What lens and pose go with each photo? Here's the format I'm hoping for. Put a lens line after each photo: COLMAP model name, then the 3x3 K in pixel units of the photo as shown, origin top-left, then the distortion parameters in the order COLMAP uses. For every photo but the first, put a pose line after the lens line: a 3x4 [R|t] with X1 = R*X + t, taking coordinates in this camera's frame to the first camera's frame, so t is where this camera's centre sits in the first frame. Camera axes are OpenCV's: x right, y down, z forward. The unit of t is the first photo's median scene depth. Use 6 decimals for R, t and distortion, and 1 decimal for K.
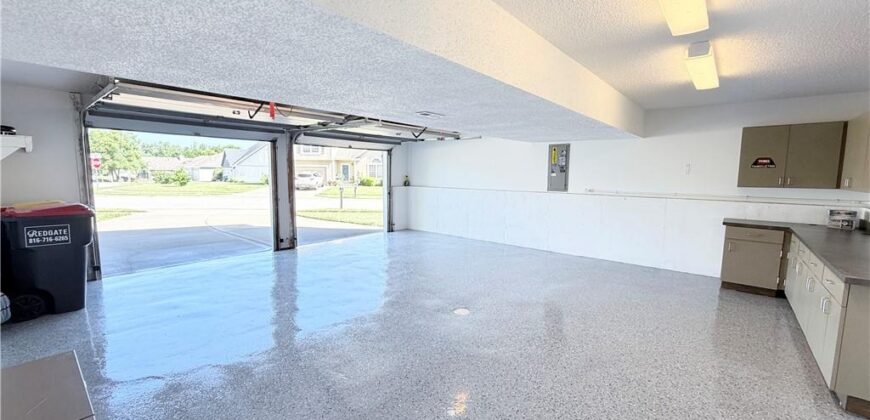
lens RADIAL K [[346.9, 0, 432.5], [0, 346.9, 209.3], [0, 0, 1]] dist [-0.000529, 0.000134]
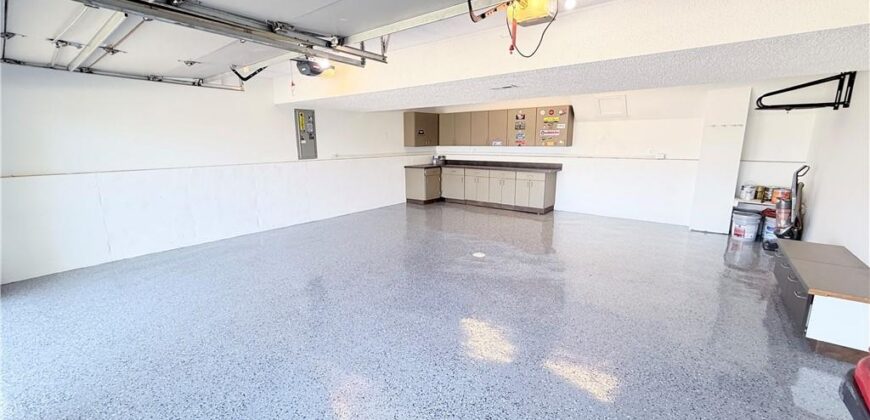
lens RADIAL K [[346.9, 0, 432.5], [0, 346.9, 209.3], [0, 0, 1]] dist [-0.000529, 0.000134]
pose [[-0.028836, -0.214143, 0.976377, -0.644438], [0.101517, 0.971105, 0.215985, -0.092259], [-0.994416, 0.105346, -0.006263, 0.693146]]
